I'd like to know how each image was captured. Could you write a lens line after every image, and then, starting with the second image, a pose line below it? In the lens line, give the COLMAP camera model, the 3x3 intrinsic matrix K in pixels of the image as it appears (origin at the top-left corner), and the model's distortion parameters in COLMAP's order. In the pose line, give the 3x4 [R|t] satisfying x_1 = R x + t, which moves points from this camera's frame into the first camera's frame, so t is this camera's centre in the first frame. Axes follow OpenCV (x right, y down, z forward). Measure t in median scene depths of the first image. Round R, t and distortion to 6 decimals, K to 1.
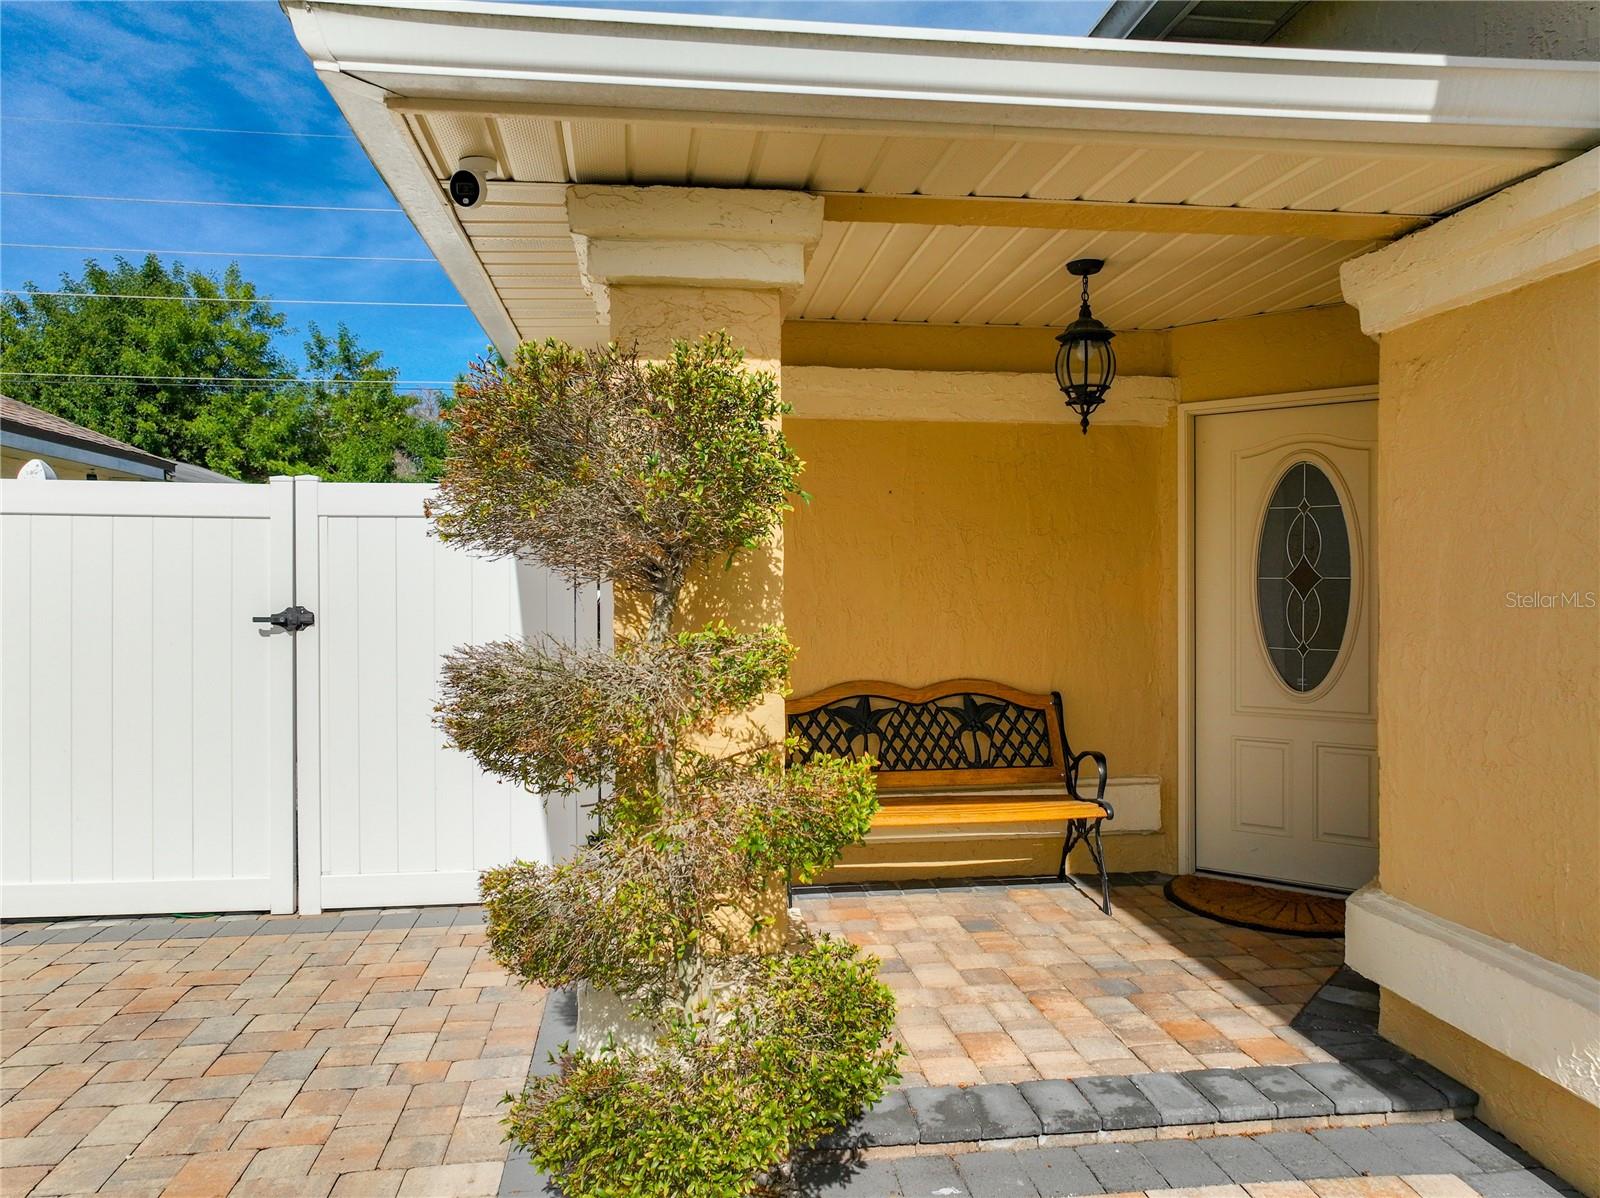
lens RADIAL K [[1124.6, 0, 802.9], [0, 1124.6, 598.0], [0, 0, 1]] dist [-0.000883, 0.017842]
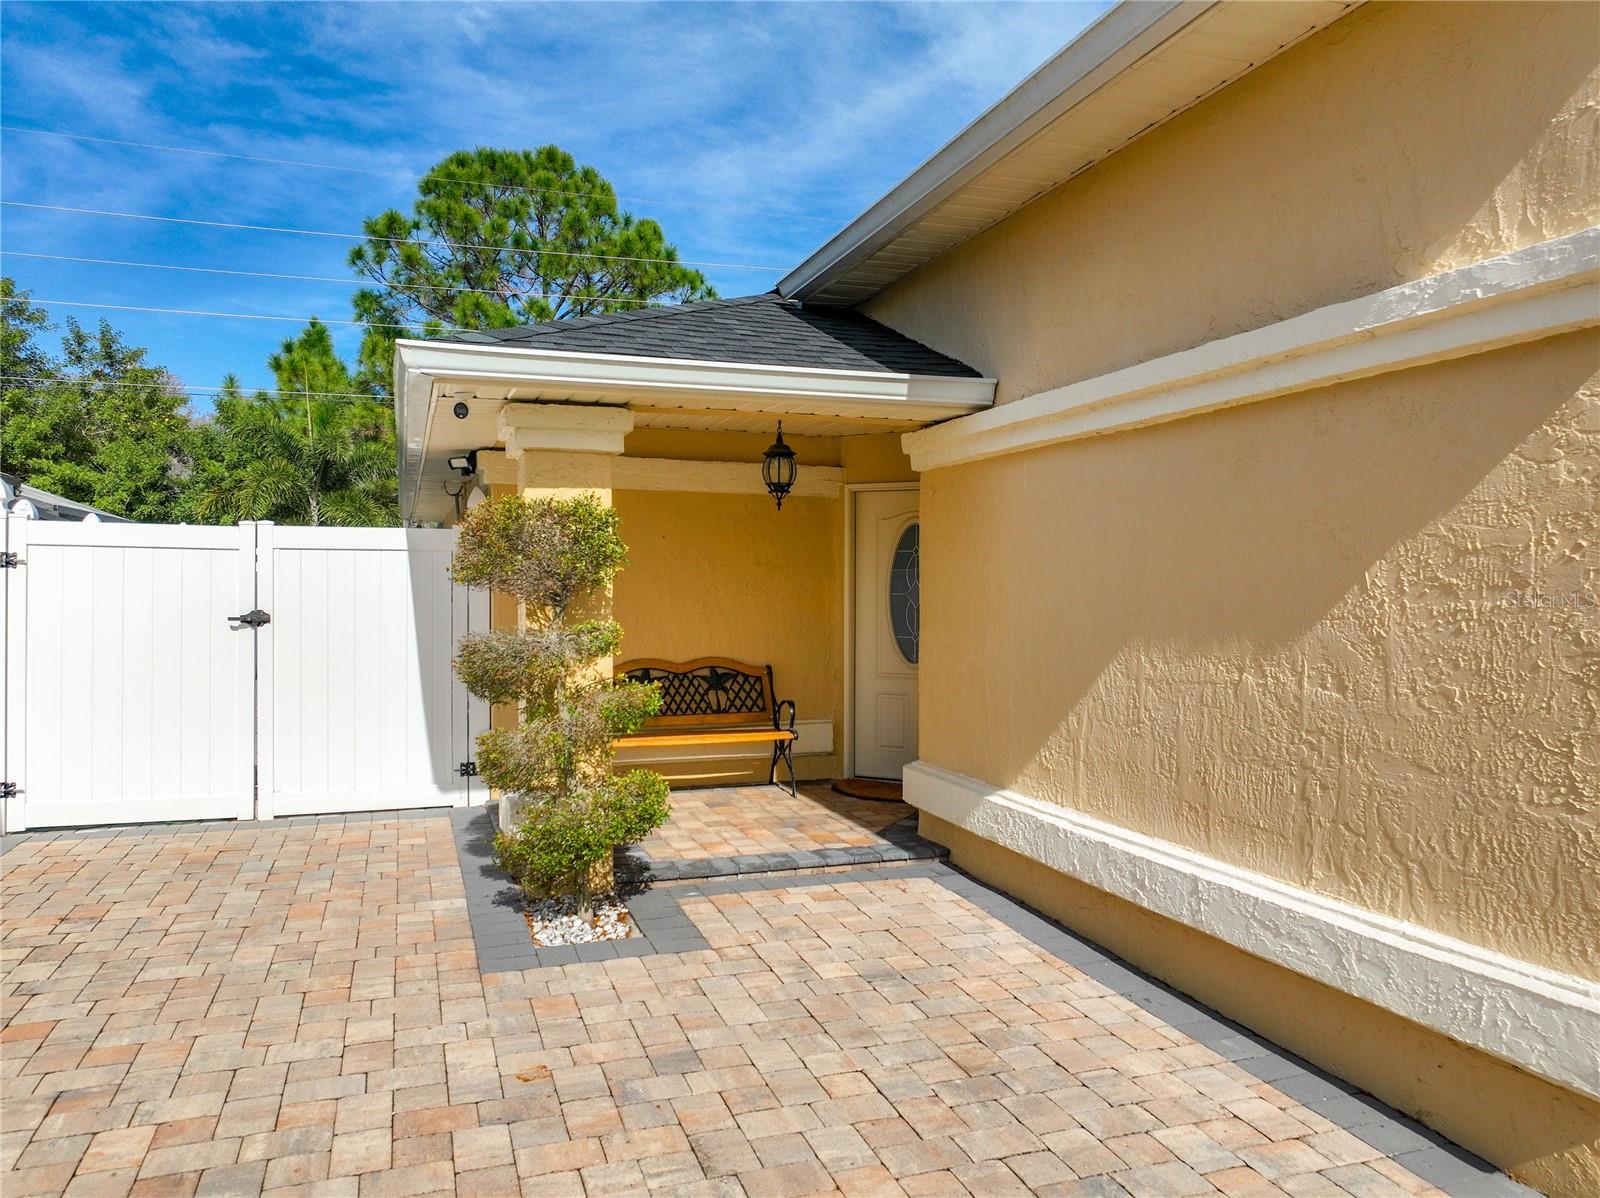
lens RADIAL K [[1124.6, 0, 802.9], [0, 1124.6, 598.0], [0, 0, 1]] dist [-0.000883, 0.017842]
pose [[0.978759, 0.005158, 0.204947, -0.057088], [-0.005228, 0.999986, -0.000200, -0.011976], [-0.204945, -0.000876, 0.978773, -0.613320]]
